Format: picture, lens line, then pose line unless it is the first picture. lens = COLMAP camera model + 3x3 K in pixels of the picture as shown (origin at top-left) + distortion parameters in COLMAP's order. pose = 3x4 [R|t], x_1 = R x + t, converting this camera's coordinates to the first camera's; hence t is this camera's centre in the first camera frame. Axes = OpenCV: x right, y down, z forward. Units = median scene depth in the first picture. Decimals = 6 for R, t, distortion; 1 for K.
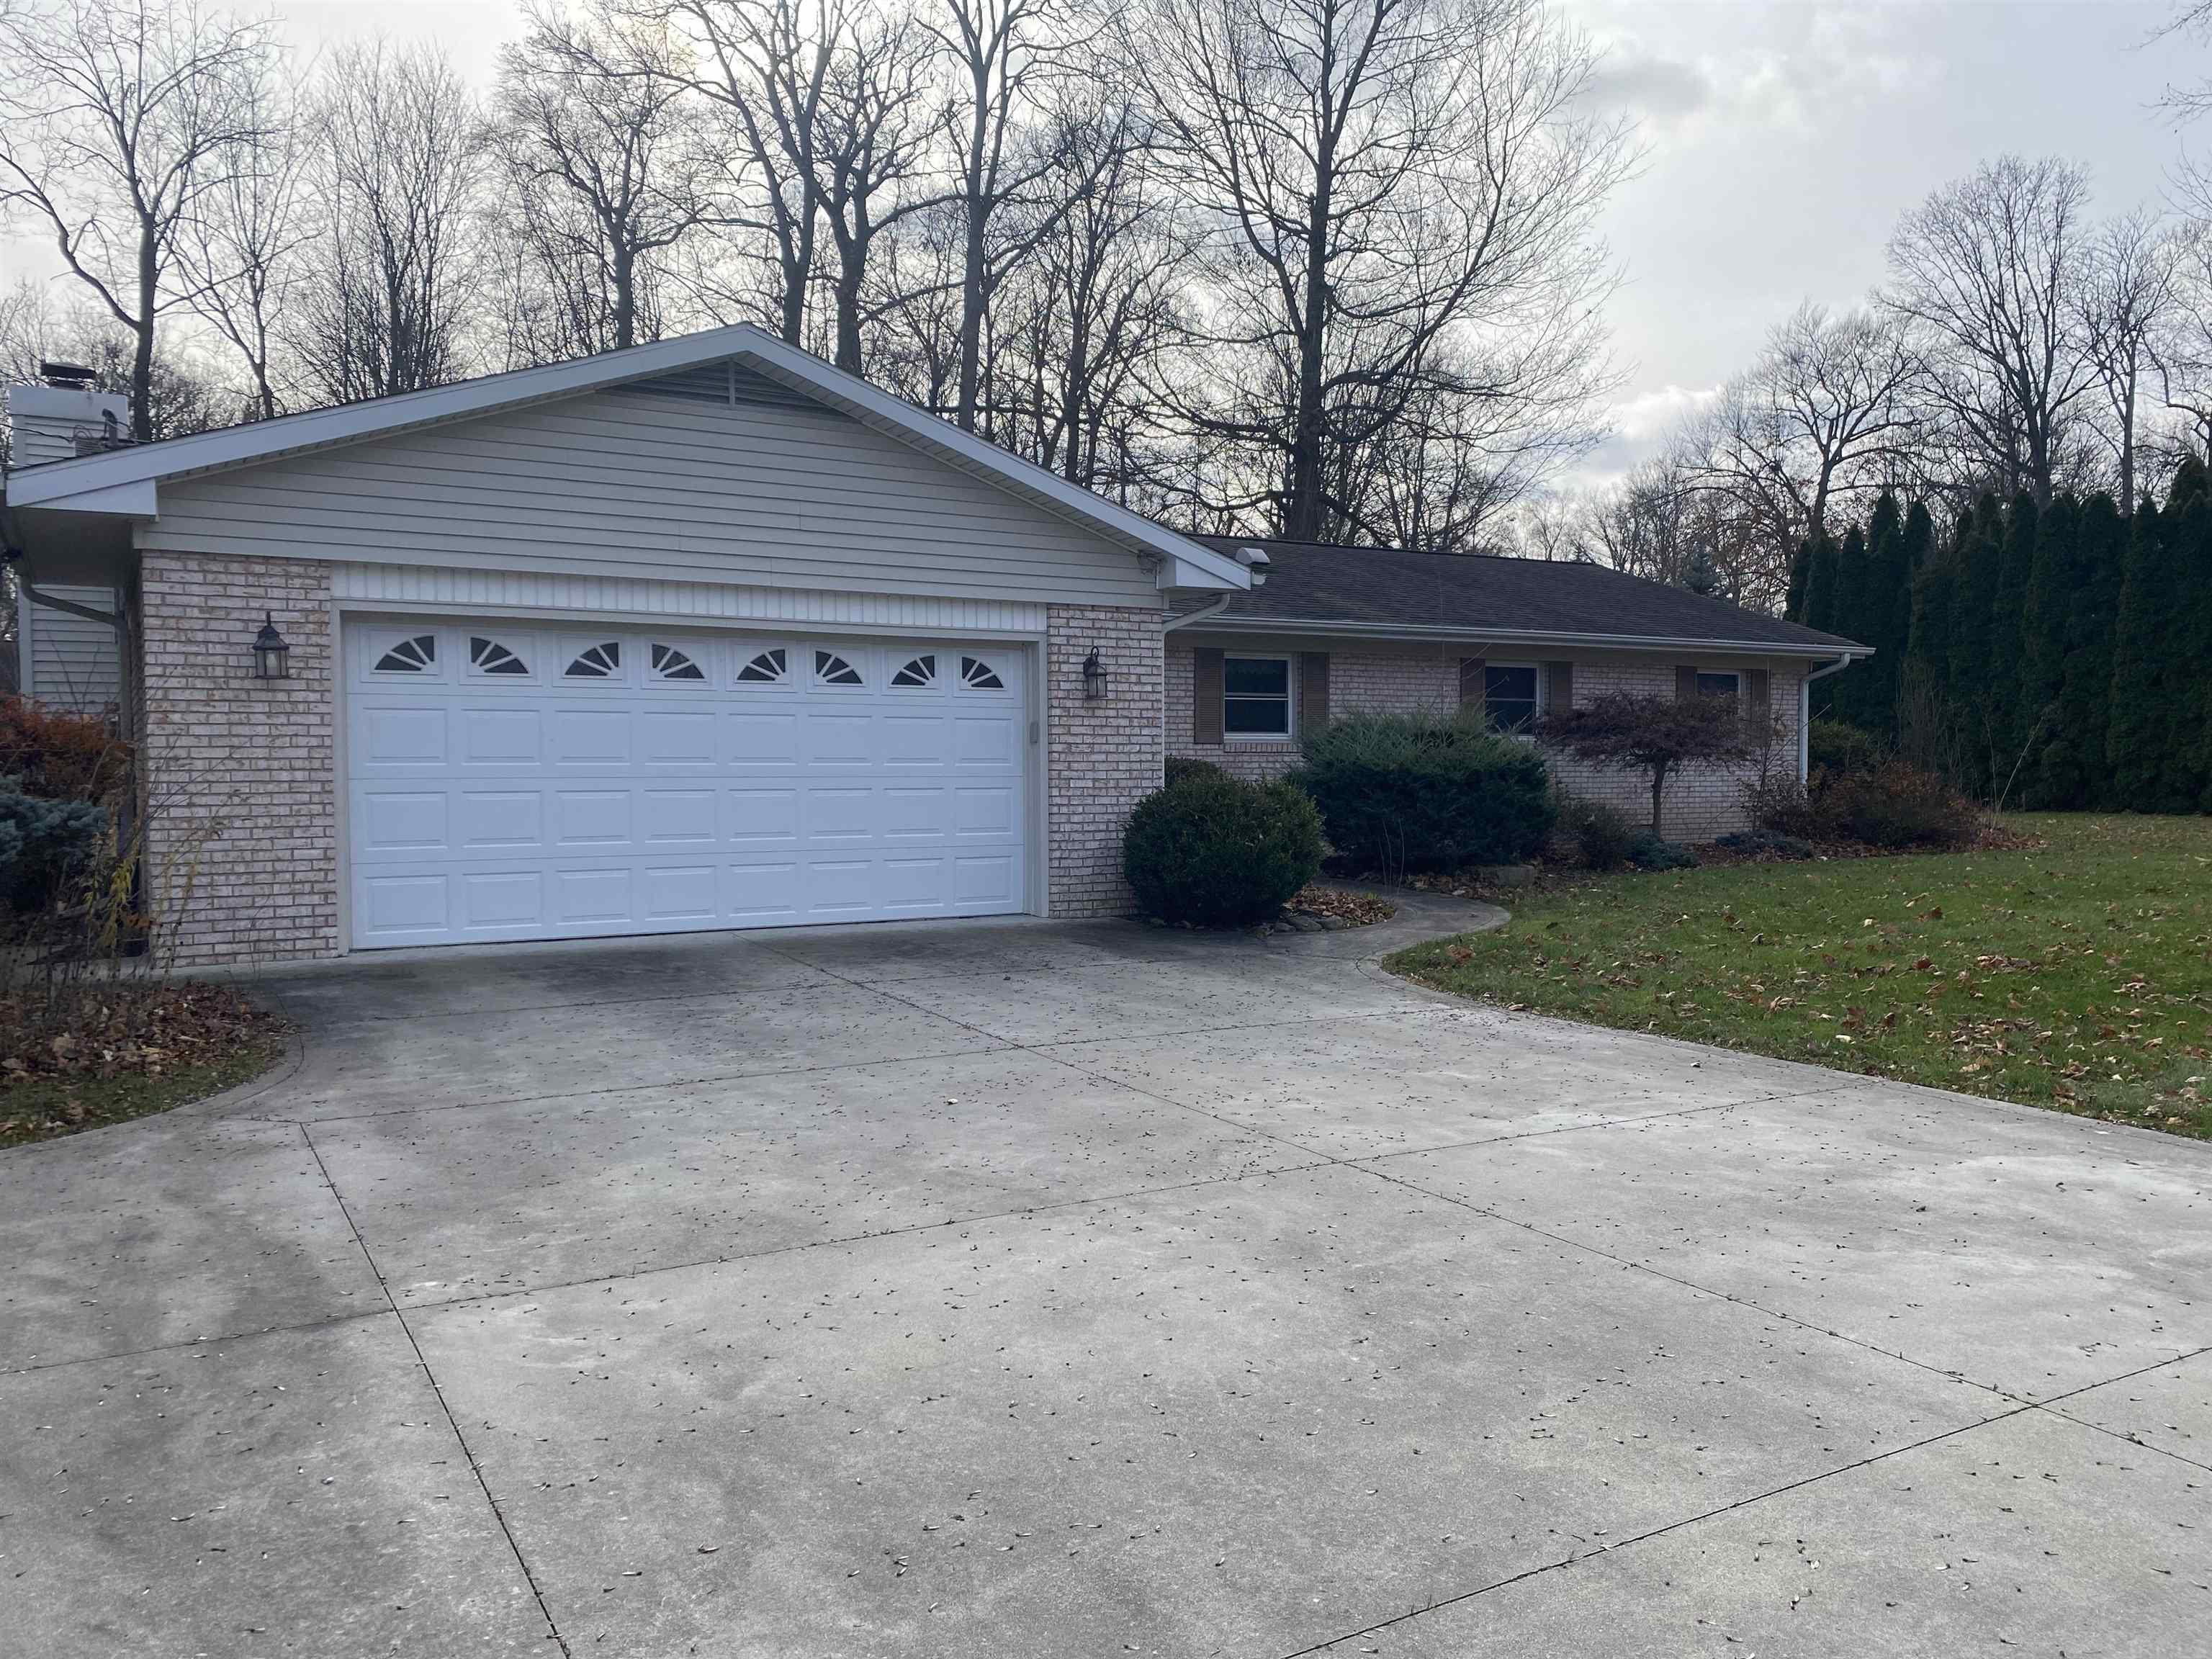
lens RADIAL K [[1685.7, 0, 1102.5], [0, 1685.7, 818.6], [0, 0, 1]] dist [0.049256, -0.046628]
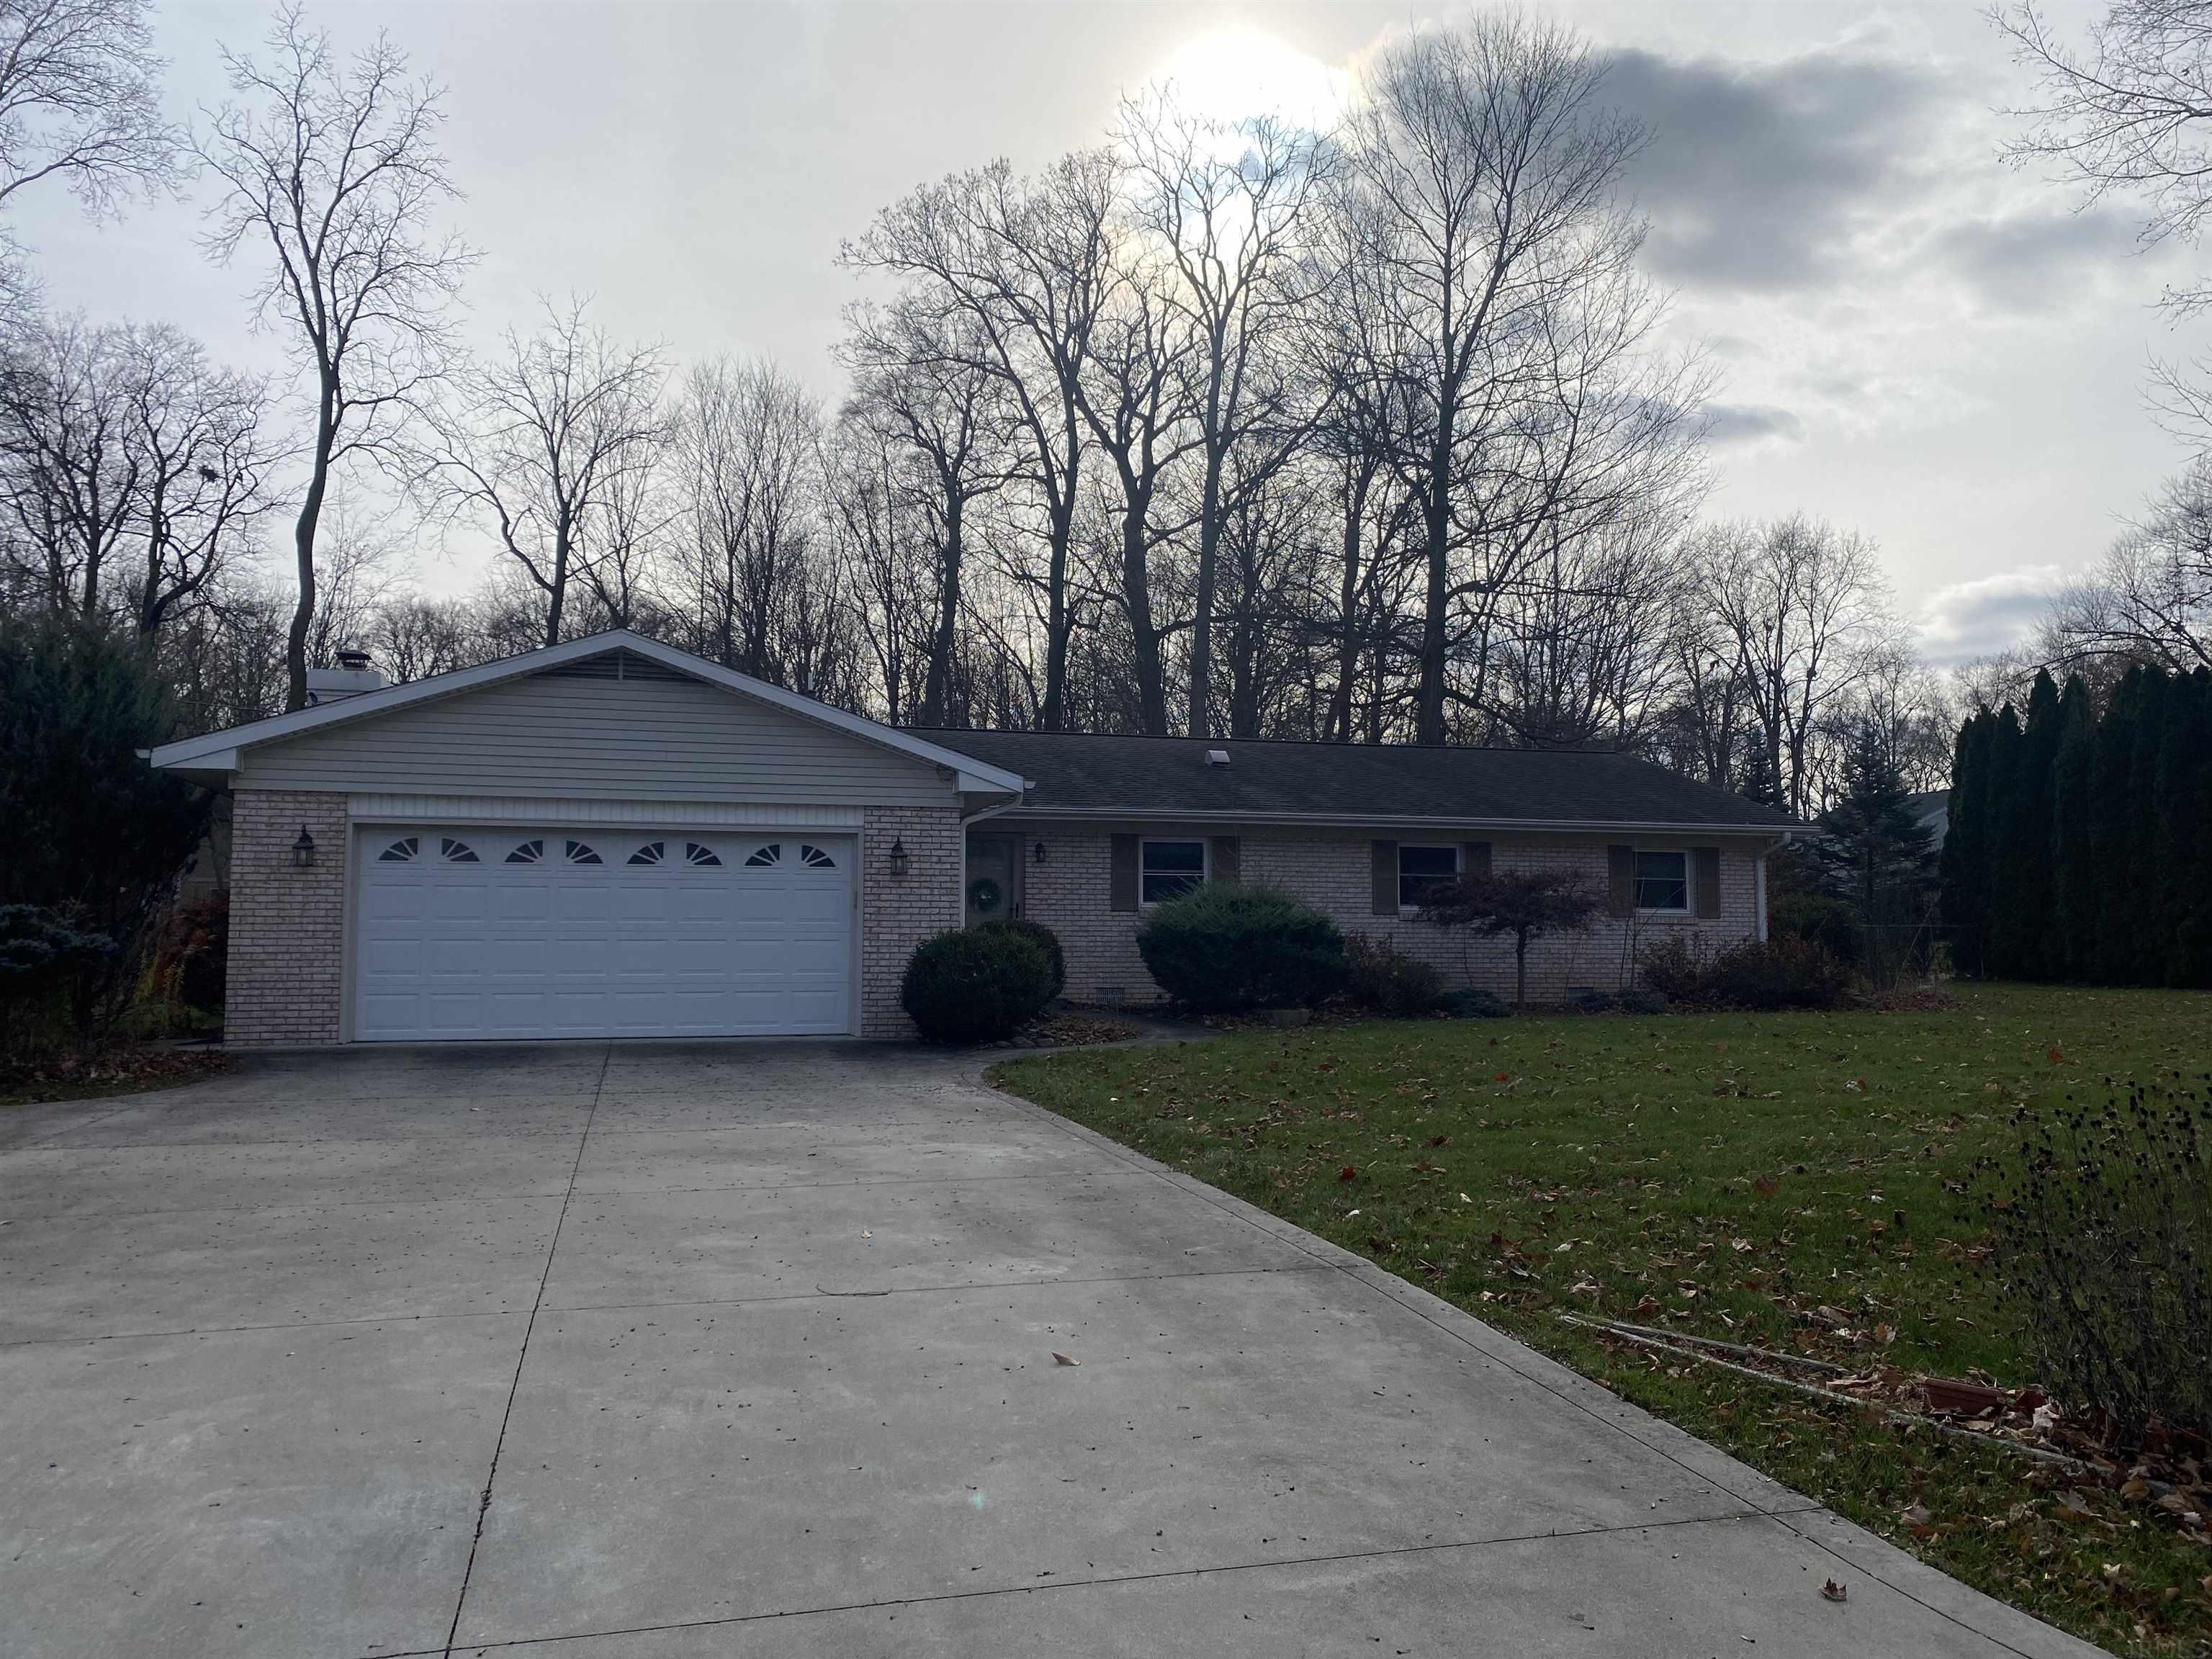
lens RADIAL K [[1685.7, 0, 1103.6], [0, 1685.7, 809.0], [0, 0, 1]] dist [0.049256, -0.046628]
pose [[0.965803, -0.017424, -0.258691, 0.510528], [-0.011978, 0.993676, -0.111646, 0.026409], [0.259000, 0.110927, 0.959486, -0.272202]]
